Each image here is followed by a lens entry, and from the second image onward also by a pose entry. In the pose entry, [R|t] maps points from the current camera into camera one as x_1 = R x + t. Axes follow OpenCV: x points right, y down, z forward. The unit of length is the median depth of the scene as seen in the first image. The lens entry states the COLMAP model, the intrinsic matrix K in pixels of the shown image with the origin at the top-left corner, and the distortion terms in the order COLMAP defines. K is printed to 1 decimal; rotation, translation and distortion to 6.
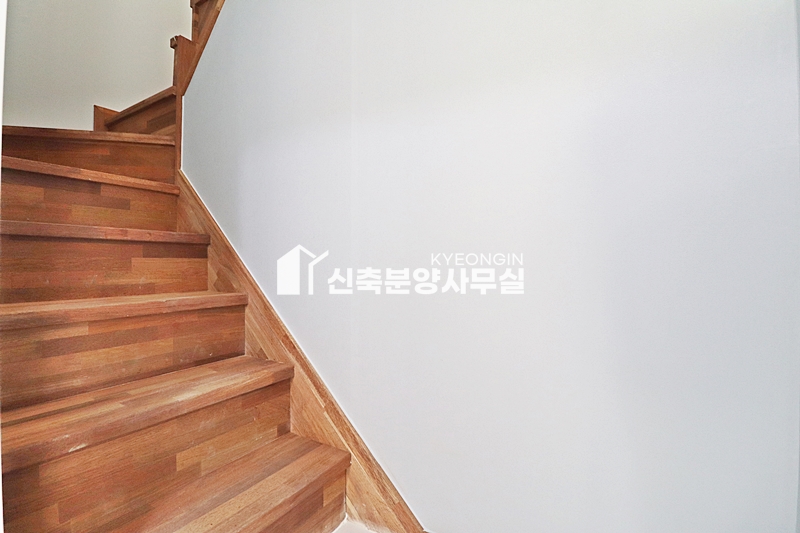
lens RADIAL K [[373.5, 0, 403.1], [0, 373.5, 265.1], [0, 0, 1]] dist [-0.006702, -0.004418]
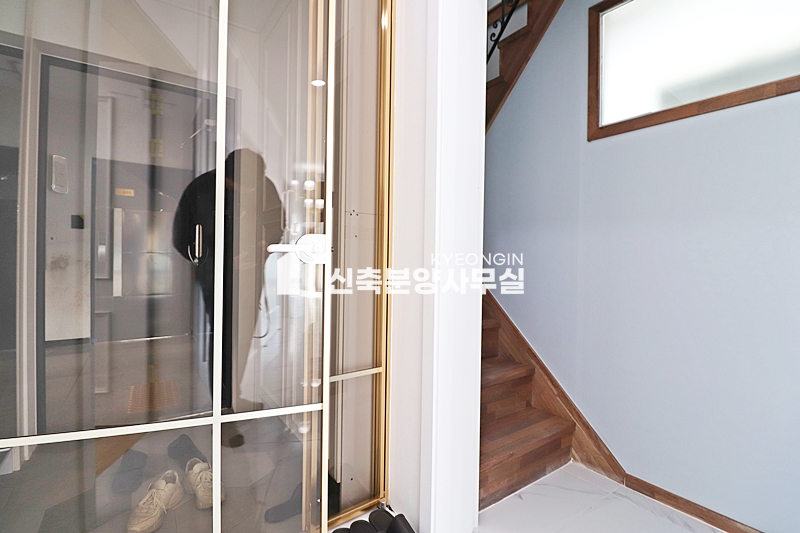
lens RADIAL K [[373.5, 0, 397.1], [0, 373.5, 262.6], [0, 0, 1]] dist [-0.006702, -0.004418]
pose [[0.914823, 0.016303, -0.403526, -0.213122], [-0.015491, 0.999866, 0.005277, -0.228890], [0.403558, 0.001424, 0.914953, -0.900825]]
